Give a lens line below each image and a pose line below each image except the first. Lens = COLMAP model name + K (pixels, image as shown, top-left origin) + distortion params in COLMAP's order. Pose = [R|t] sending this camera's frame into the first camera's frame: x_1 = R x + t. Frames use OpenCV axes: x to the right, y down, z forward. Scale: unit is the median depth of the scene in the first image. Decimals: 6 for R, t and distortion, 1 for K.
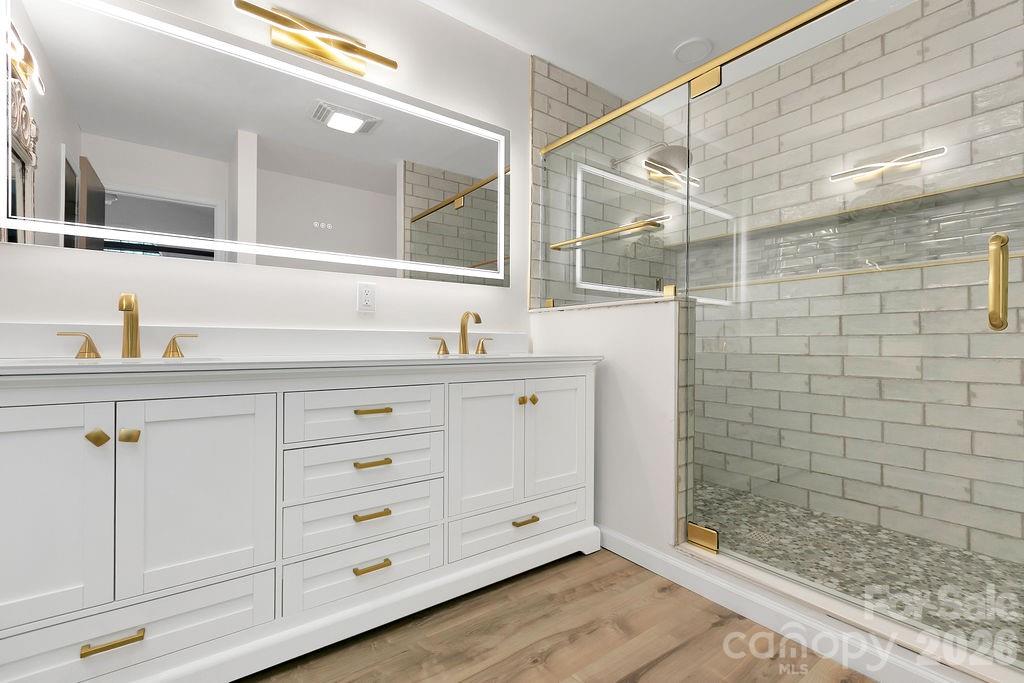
lens RADIAL K [[459.4, 0, 525.8], [0, 459.4, 346.9], [0, 0, 1]] dist [0.000836, 0.000117]
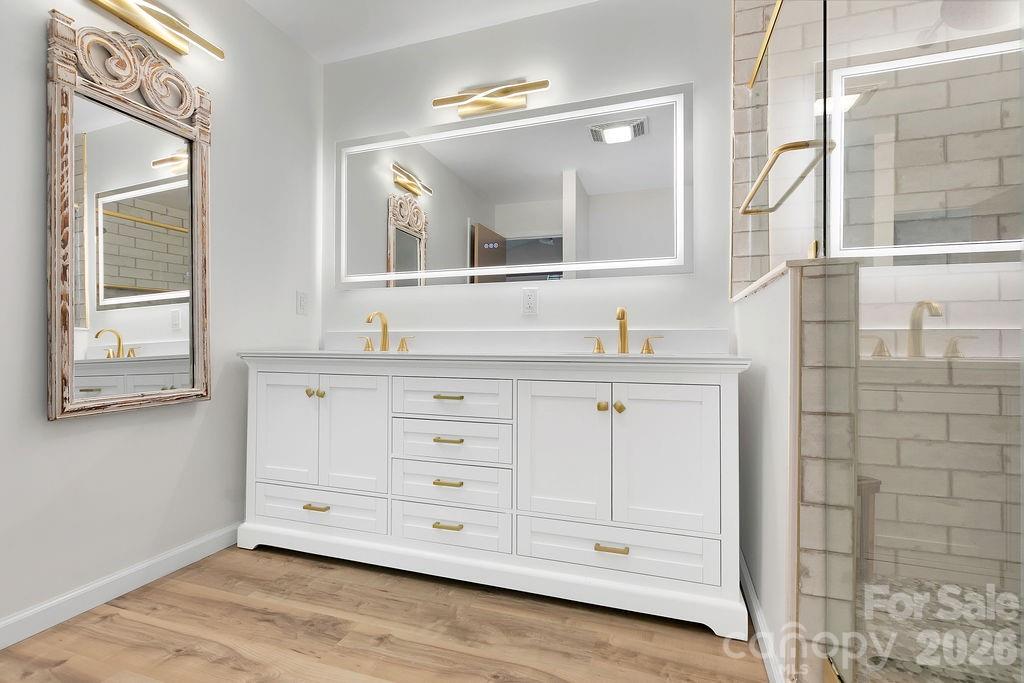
lens RADIAL K [[461.9, 0, 512.0], [0, 461.9, 341.5], [0, 0, 1]] dist [0.000075, 0.000261]
pose [[0.562304, -0.006404, -0.826906, 0.626590], [-0.006440, 0.999906, -0.012123, 0.005558], [0.826906, 0.012142, 0.562210, 0.368683]]
